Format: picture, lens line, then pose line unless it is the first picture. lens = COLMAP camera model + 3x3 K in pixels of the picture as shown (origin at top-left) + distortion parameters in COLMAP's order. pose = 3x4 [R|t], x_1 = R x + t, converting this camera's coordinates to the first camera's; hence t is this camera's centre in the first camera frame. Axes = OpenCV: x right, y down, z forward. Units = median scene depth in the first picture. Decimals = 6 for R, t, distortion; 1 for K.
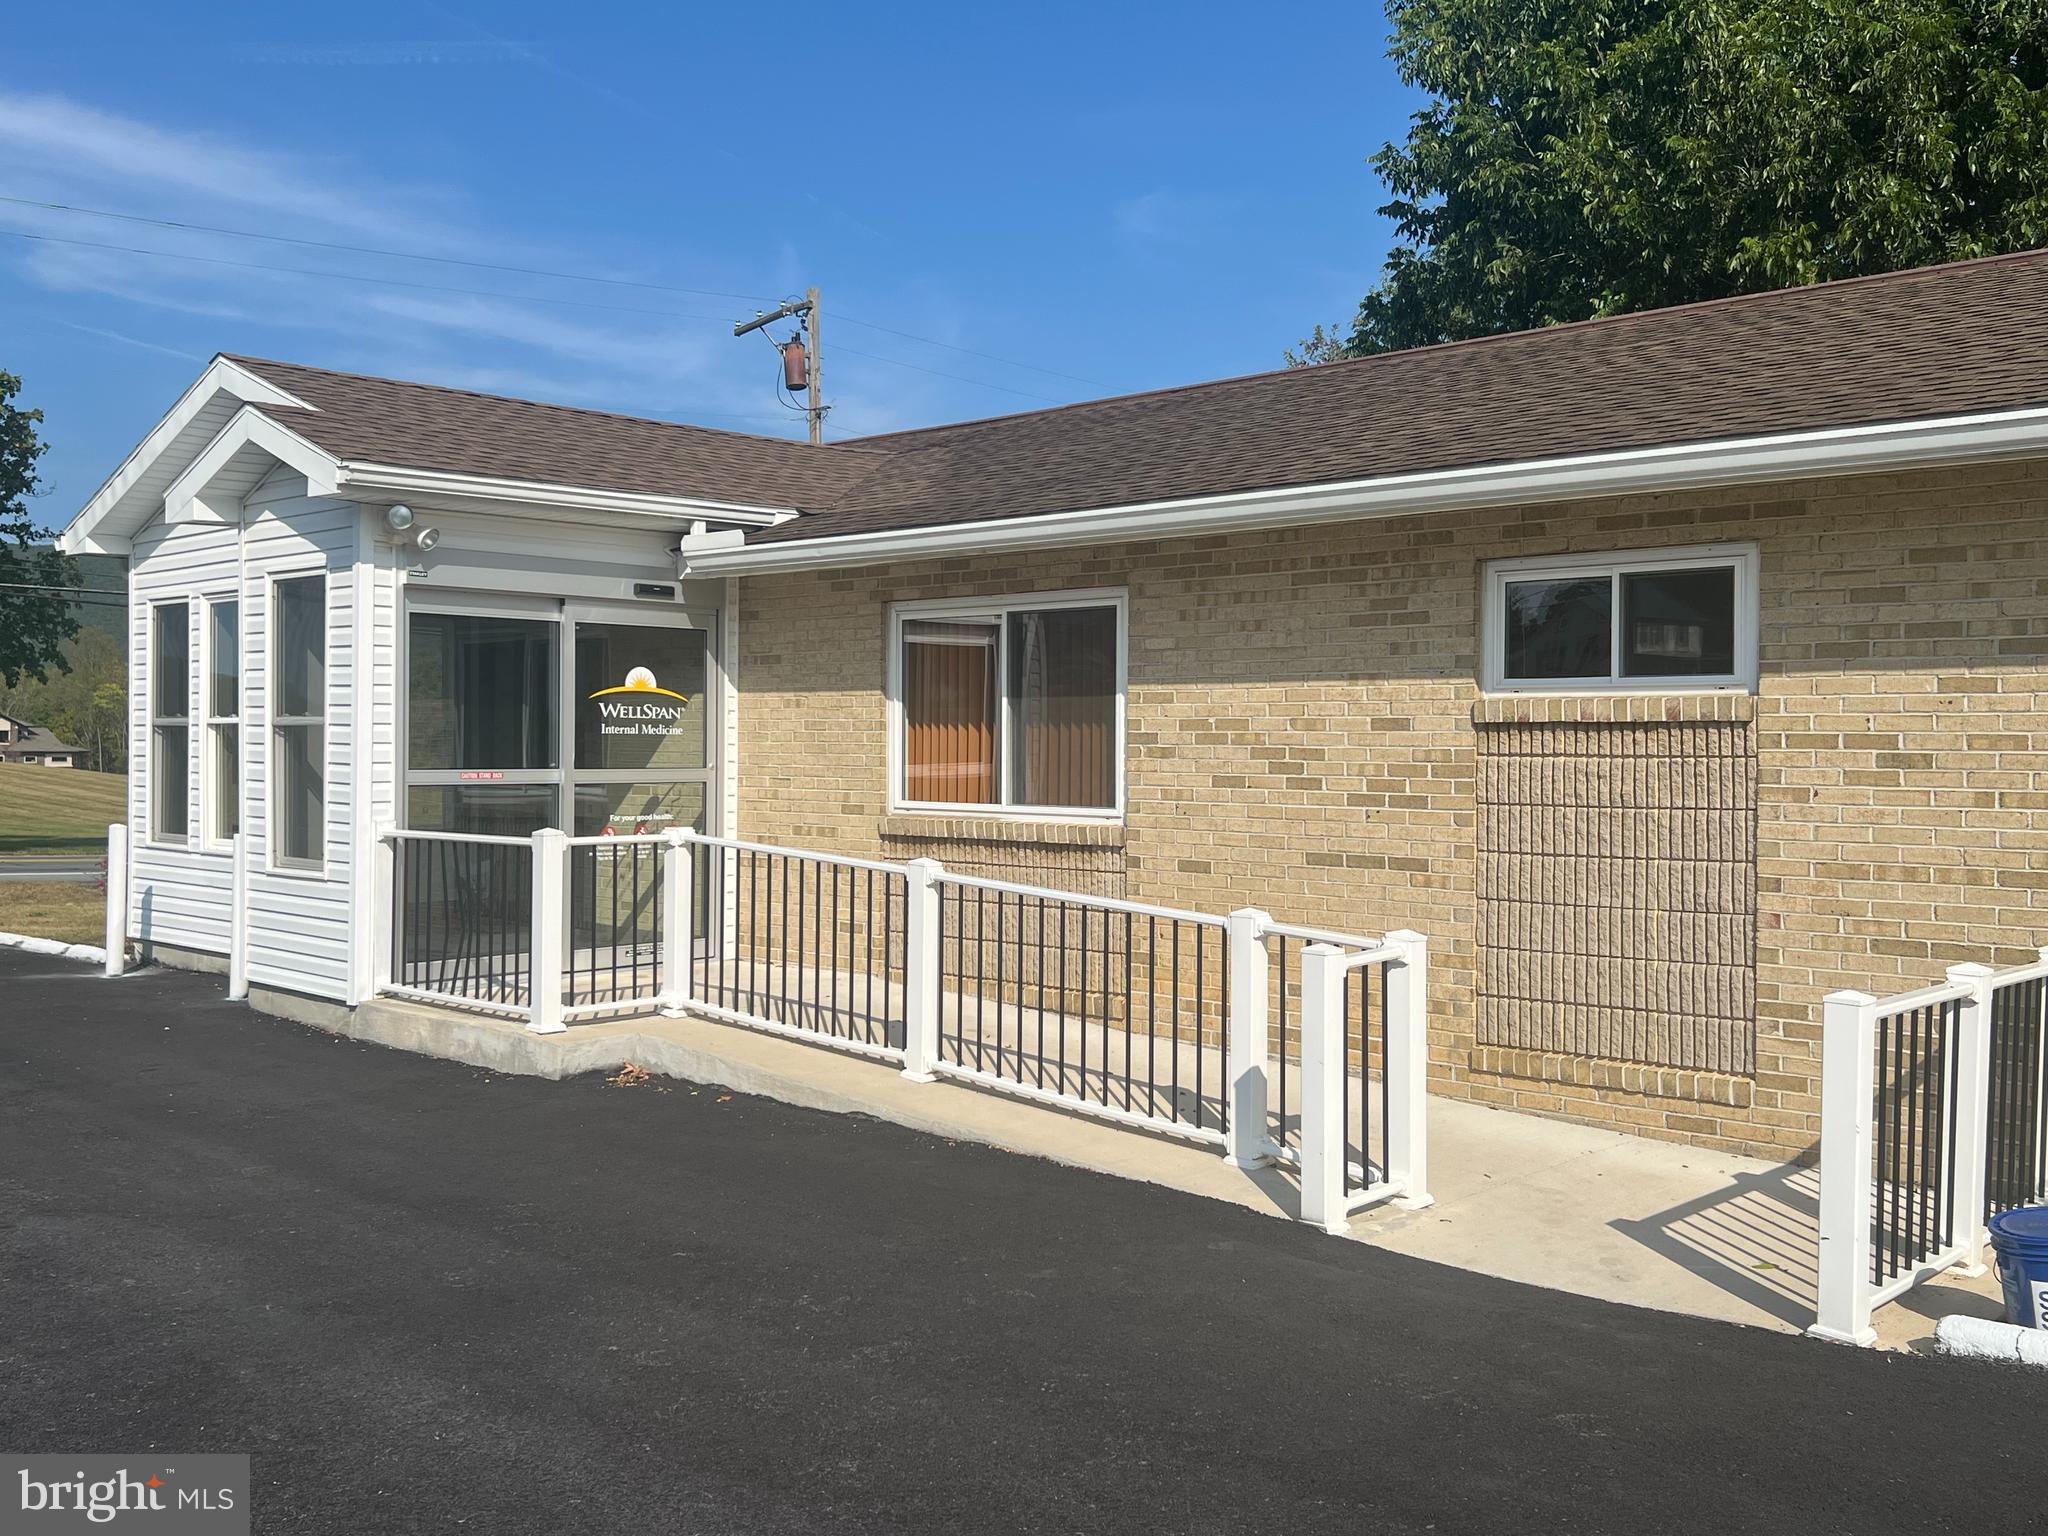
lens RADIAL K [[1920.7, 0, 1024.0], [0, 1920.7, 768.0], [0, 0, 1]] dist [0.110348, -0.162930]
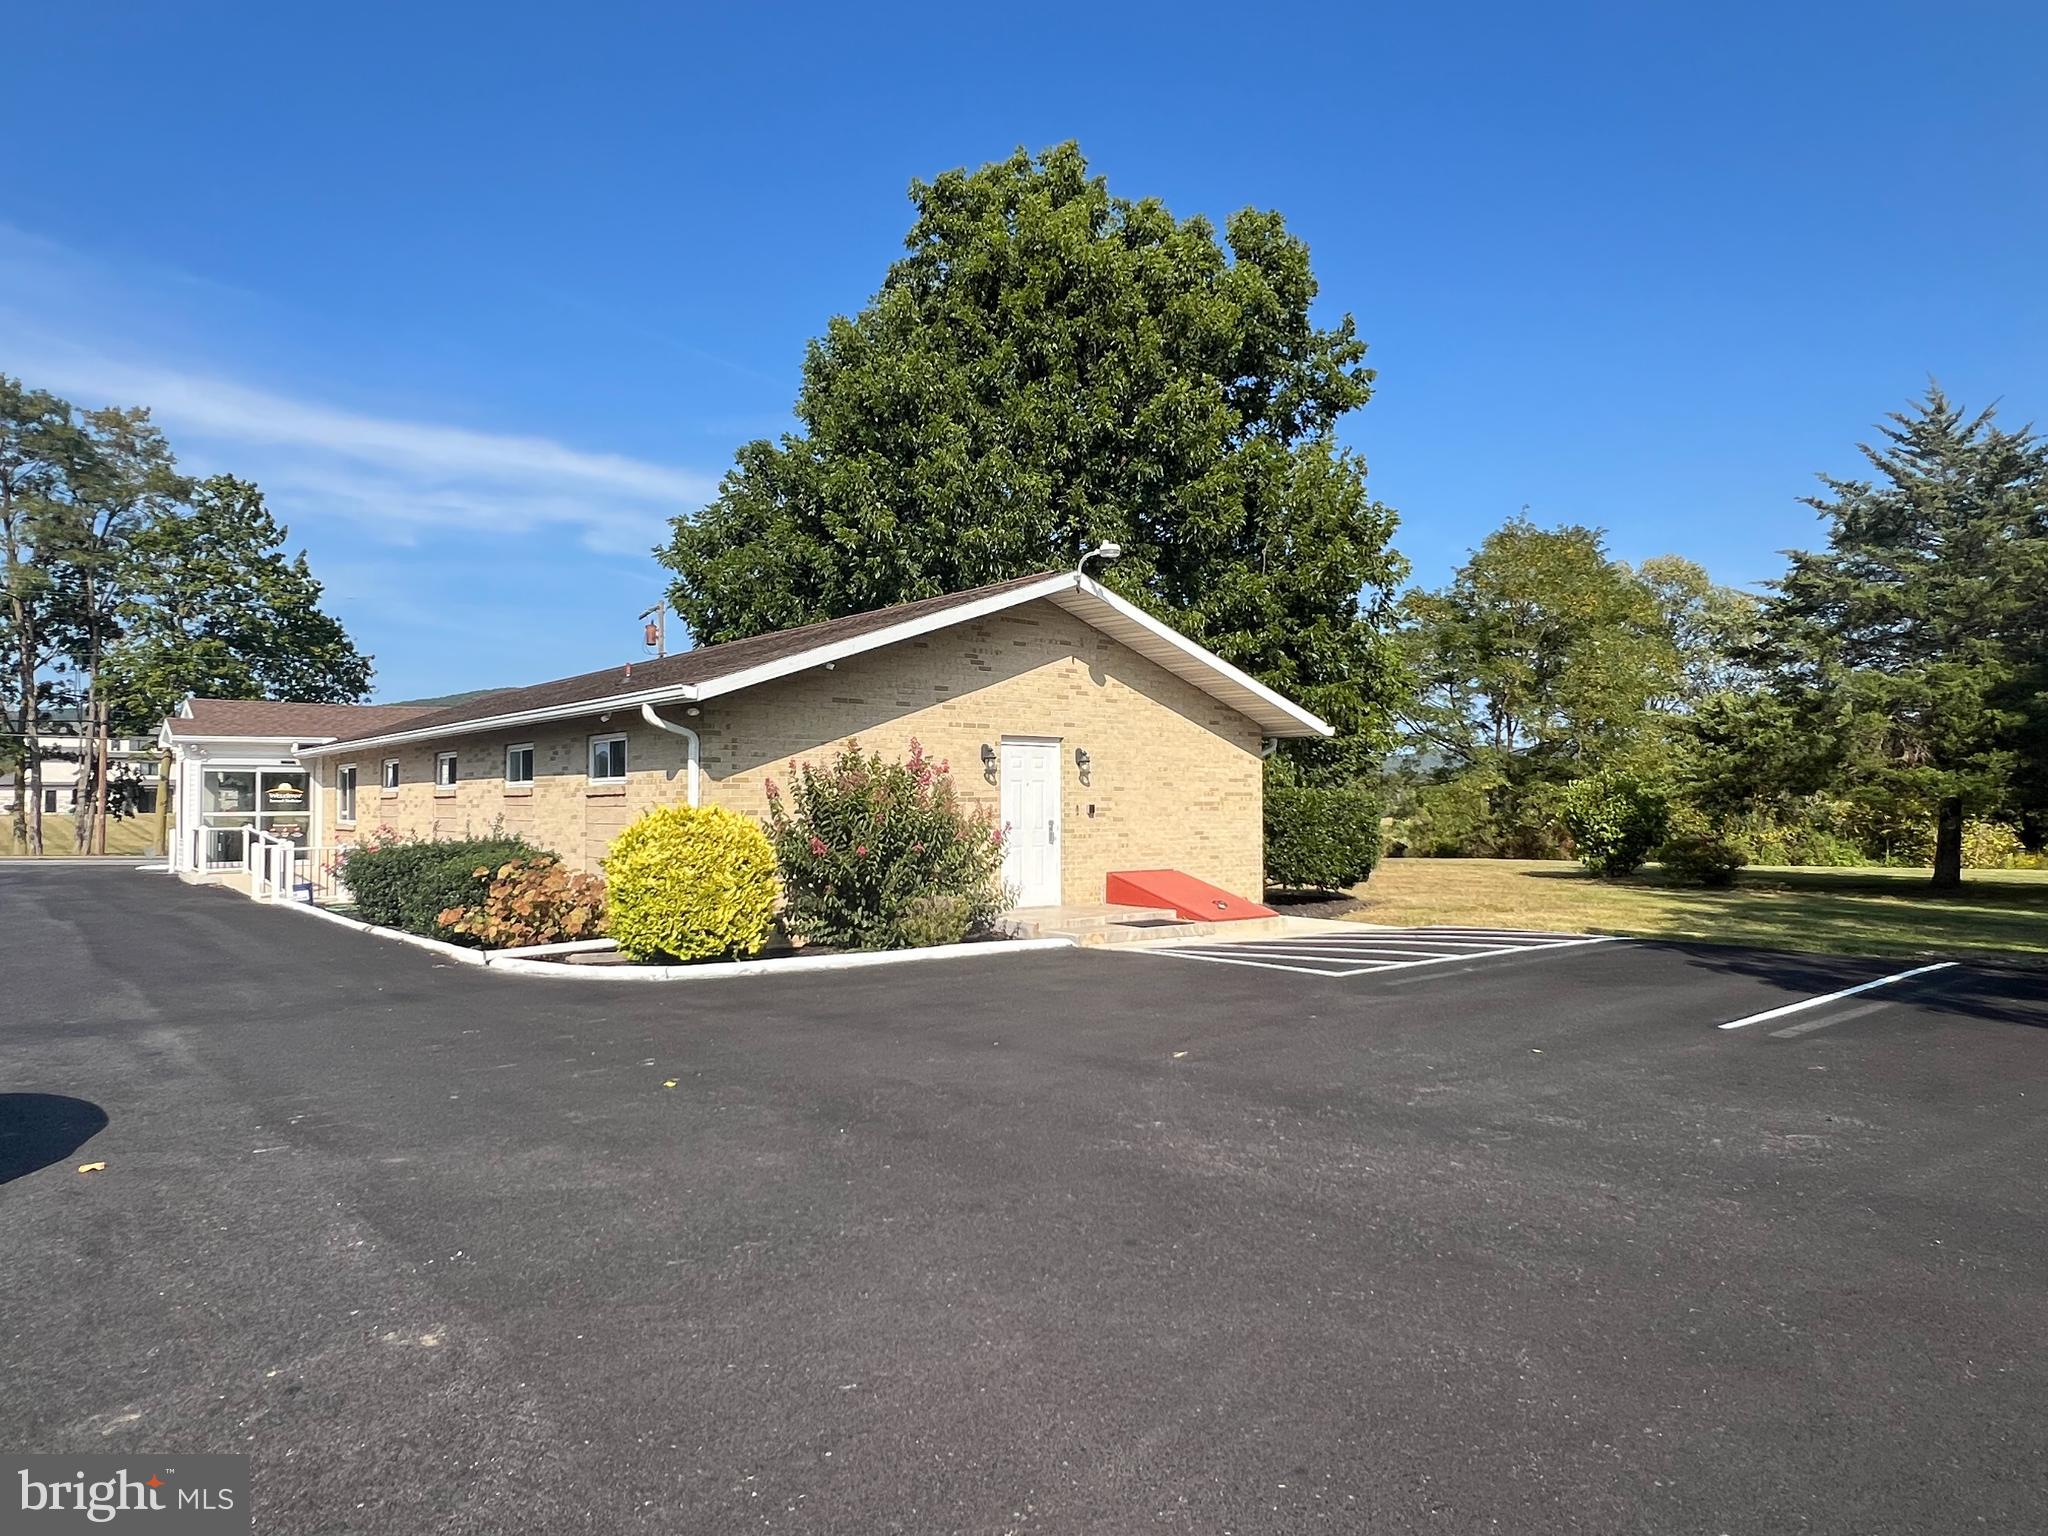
lens RADIAL K [[1248.0, 0, 1024.0], [0, 1248.0, 768.0], [0, 0, 1]] dist [0.031652, 0.000266]
pose [[0.993781, -0.014290, -0.110433, 1.464005], [0.009920, 0.999150, -0.040018, 0.026080], [0.110911, 0.038673, 0.993078, -1.203238]]
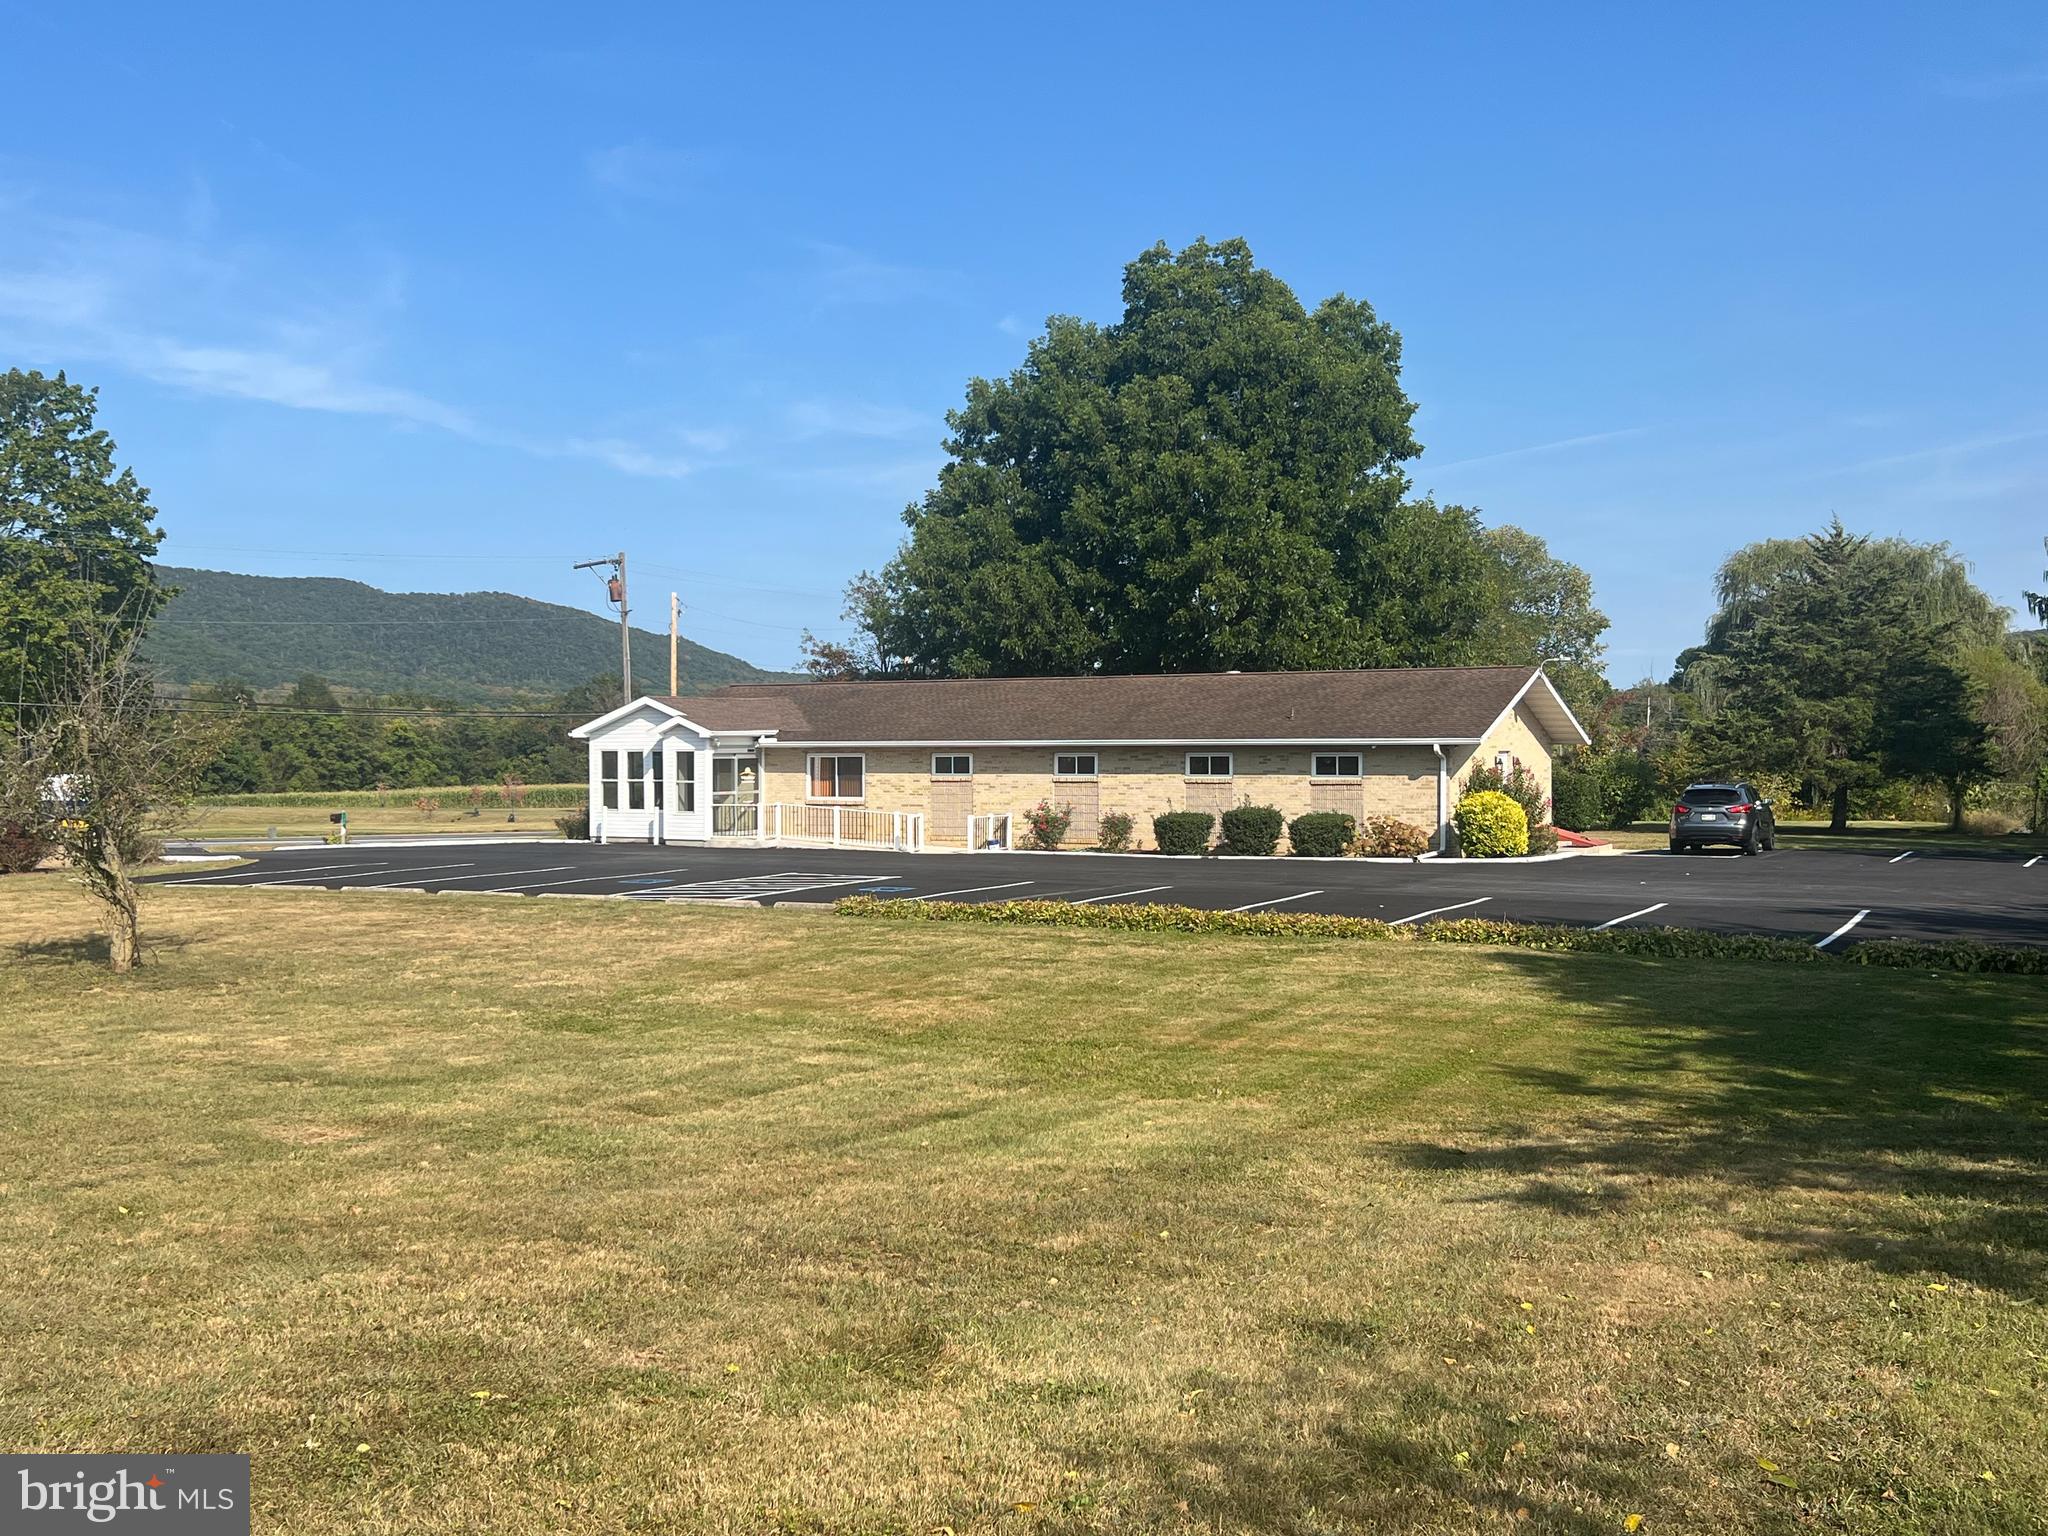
lens RADIAL K [[2017.3, 0, 1024.0], [0, 2017.3, 768.0], [0, 0, 1]] dist [0.167202, -0.004236]
pose [[0.966007, -0.014581, 0.258105, -0.812255], [0.014345, 0.999893, 0.002796, -0.057244], [-0.258118, 0.001002, 0.966113, -3.777841]]
